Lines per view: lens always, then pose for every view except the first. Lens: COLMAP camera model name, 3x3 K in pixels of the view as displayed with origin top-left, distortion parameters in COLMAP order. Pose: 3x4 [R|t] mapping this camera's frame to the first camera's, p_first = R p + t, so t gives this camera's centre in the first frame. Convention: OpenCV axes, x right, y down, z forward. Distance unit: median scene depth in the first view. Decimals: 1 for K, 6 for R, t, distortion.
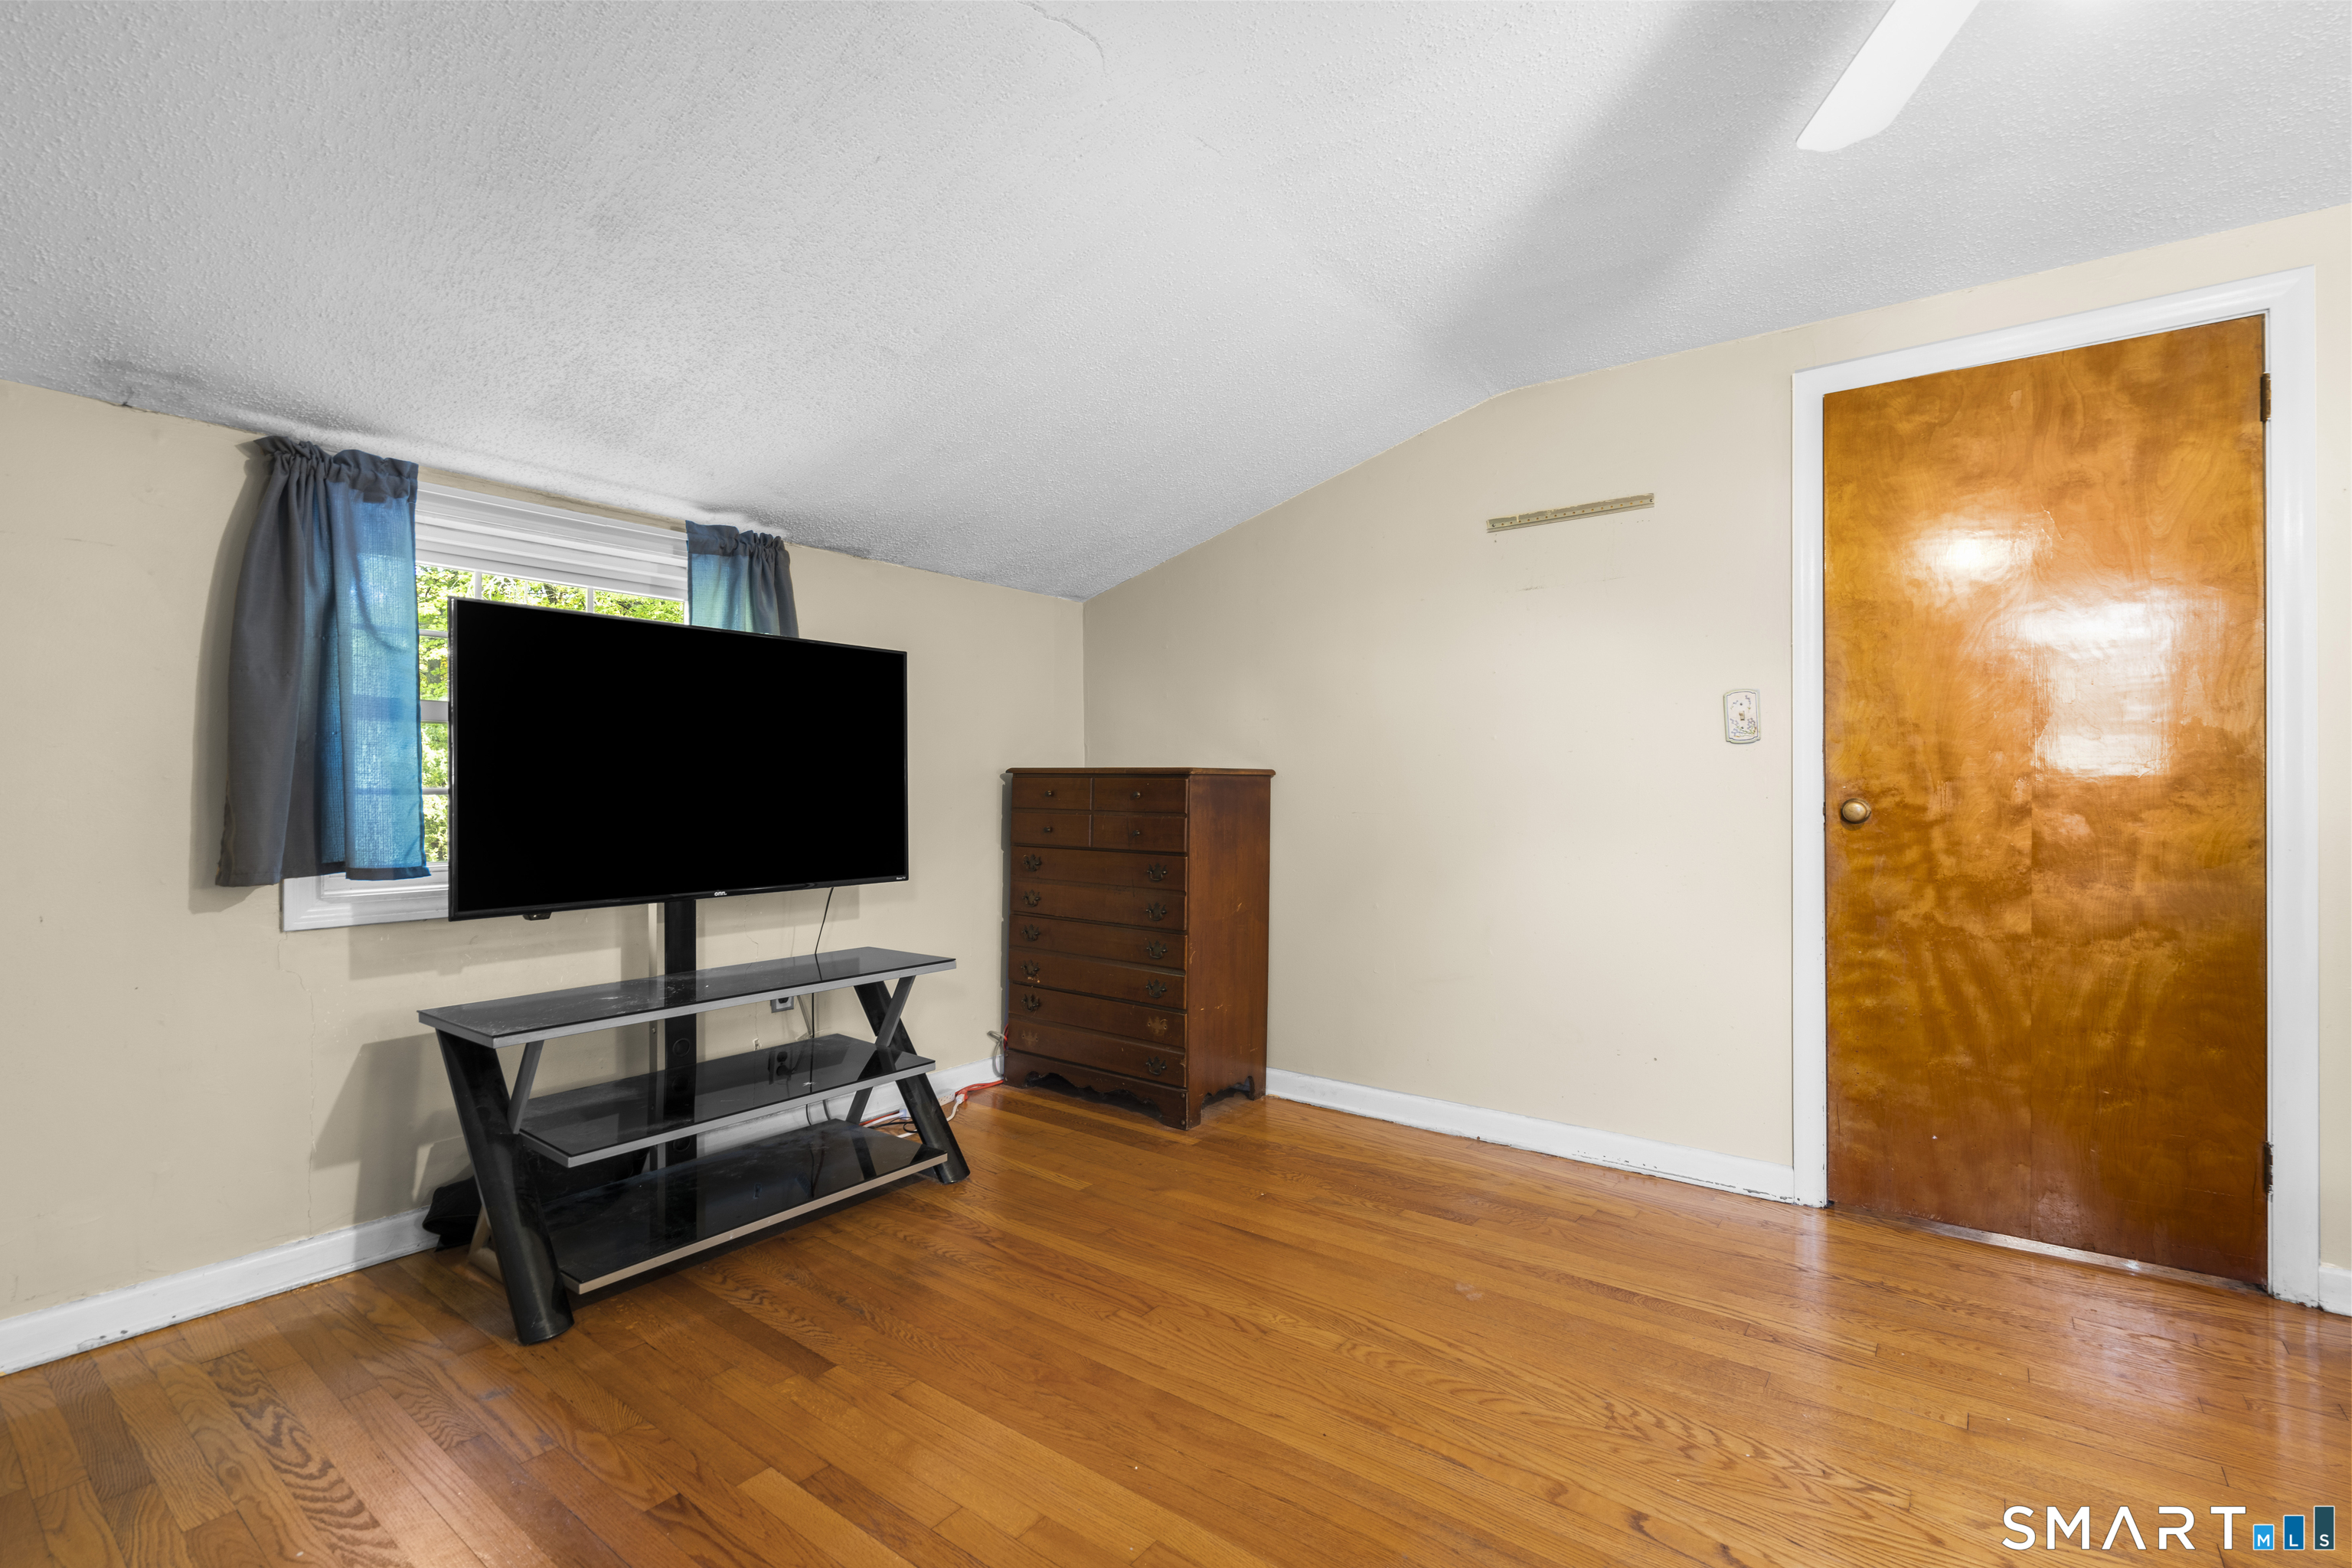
lens RADIAL K [[1073.5, 0, 1181.3], [0, 1073.5, 777.2], [0, 0, 1]] dist [-0.003165, 0.003300]
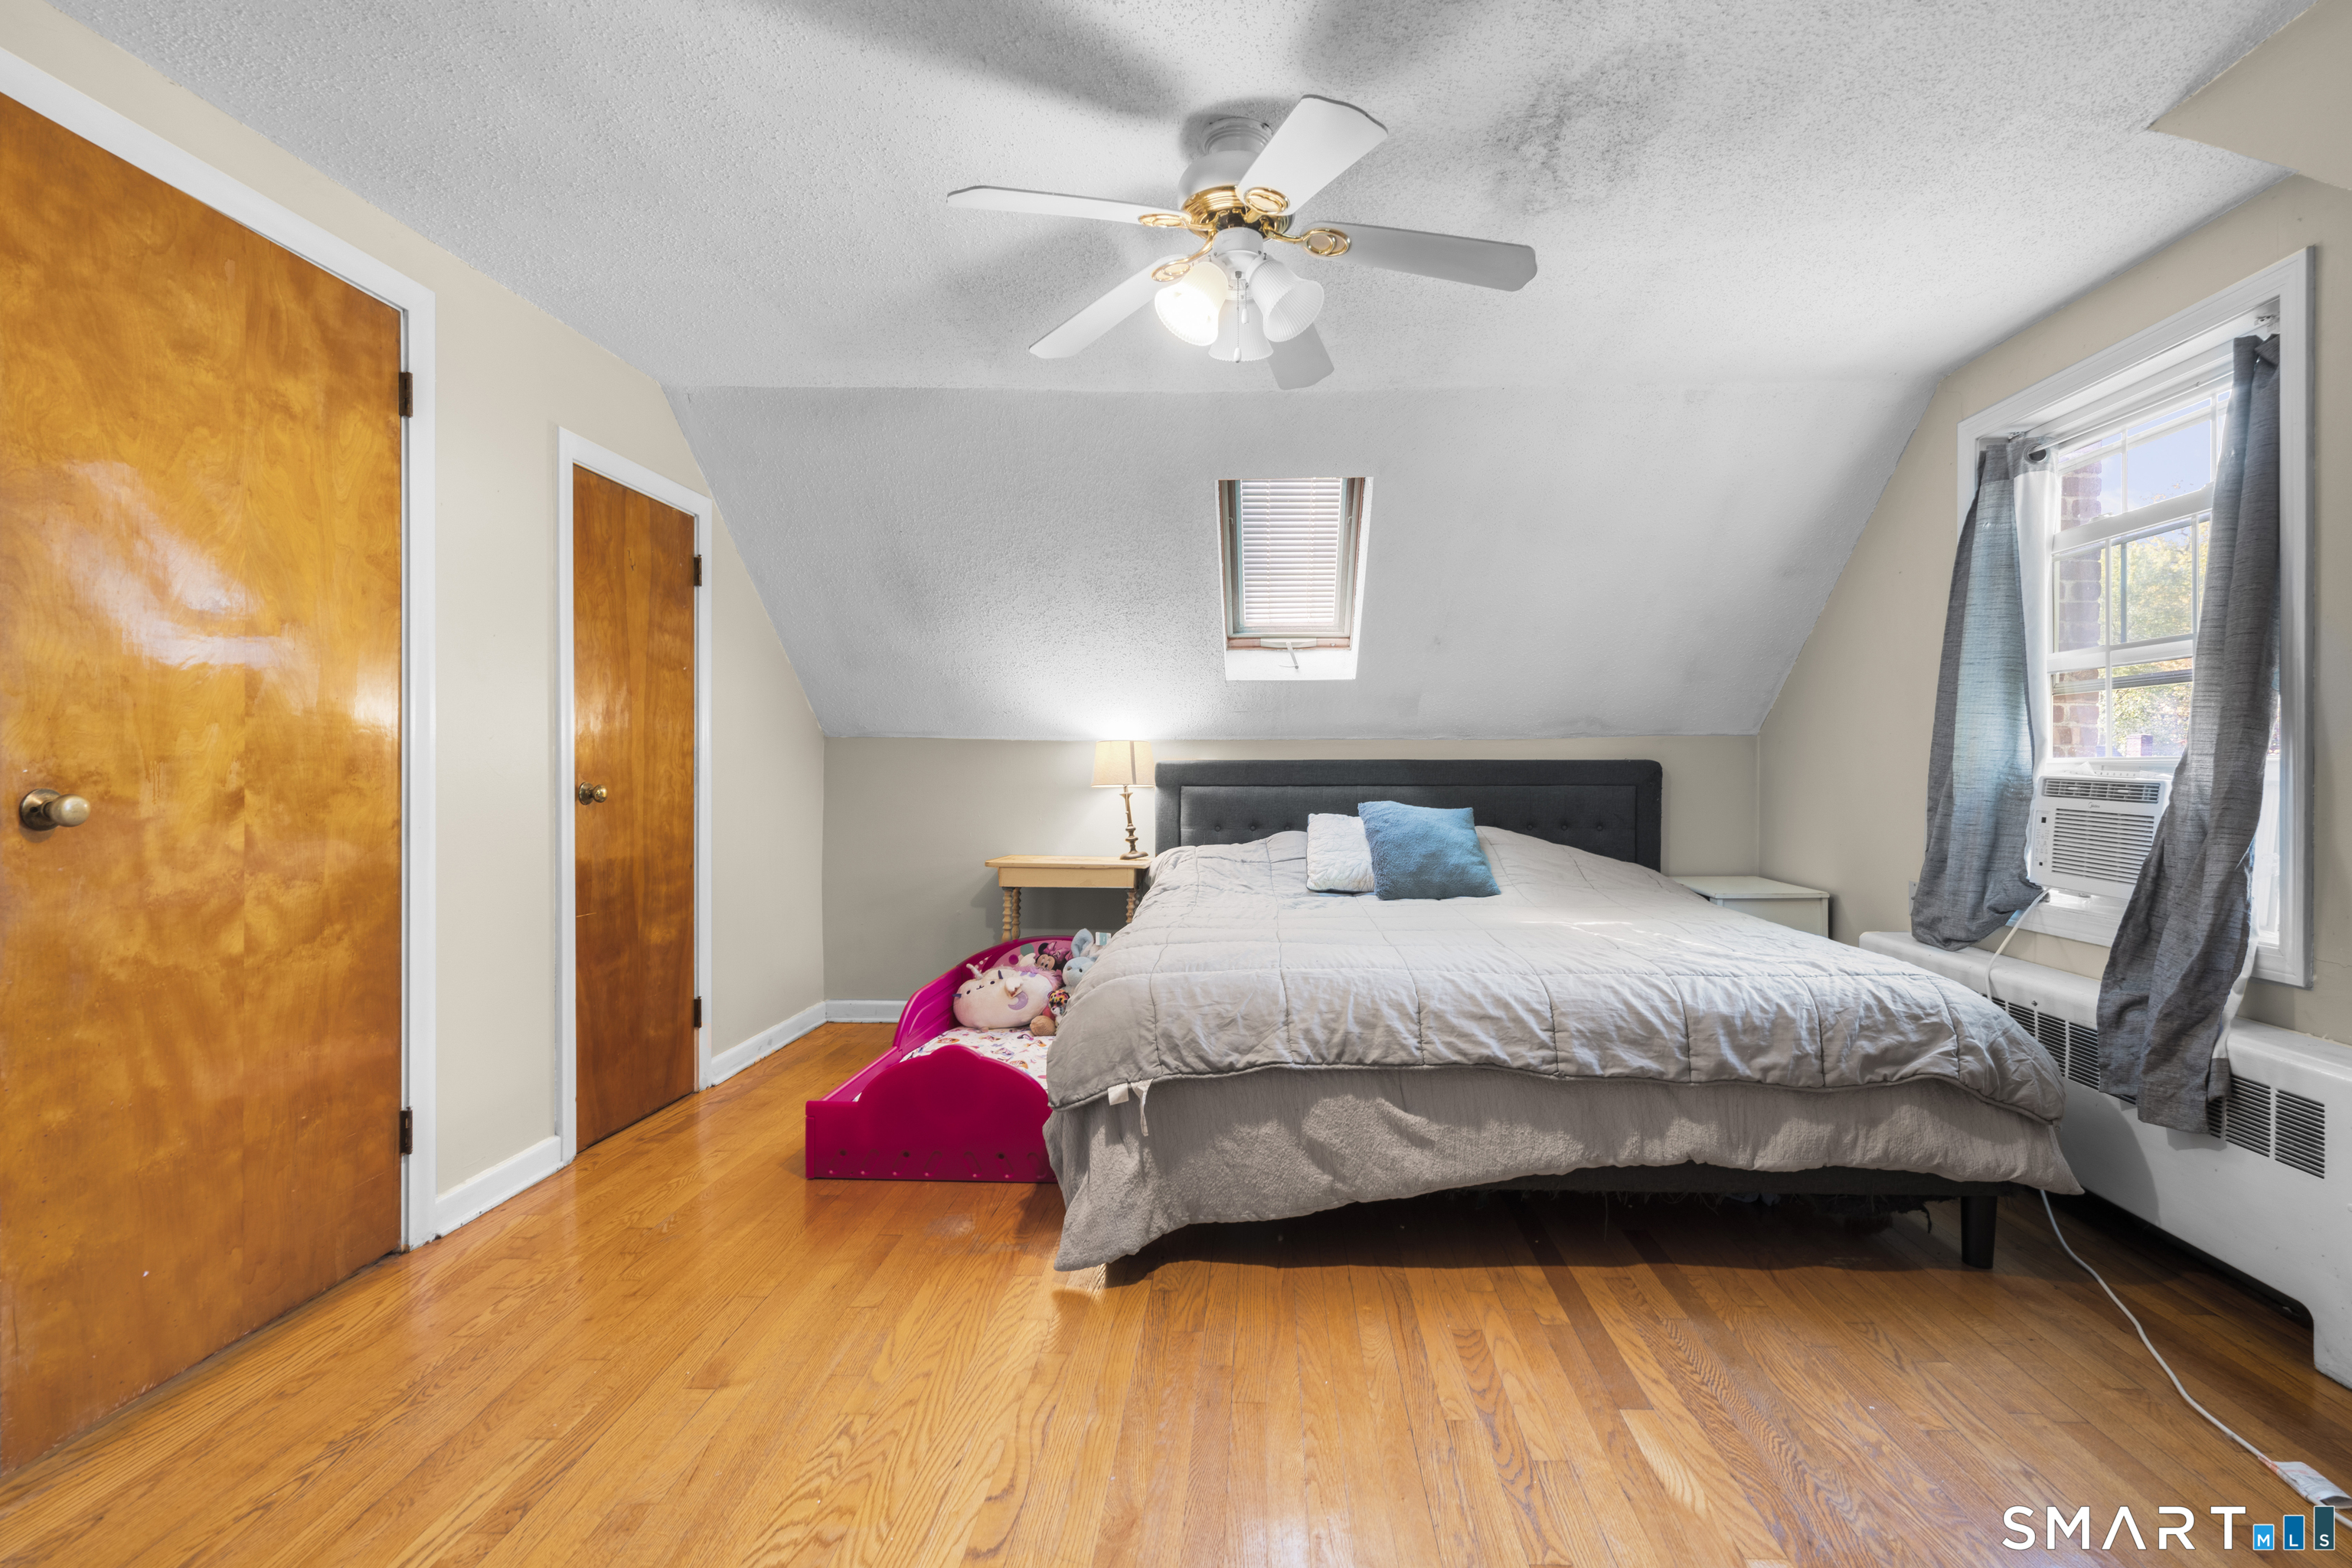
lens RADIAL K [[1073.5, 0, 1262.9], [0, 1073.5, 782.1], [0, 0, 1]] dist [-0.003165, 0.003300]
pose [[-0.603075, -0.013534, 0.797570, -0.293627], [-0.009170, 0.999908, 0.010035, 0.003237], [-0.797632, -0.001262, -0.603143, 0.867651]]
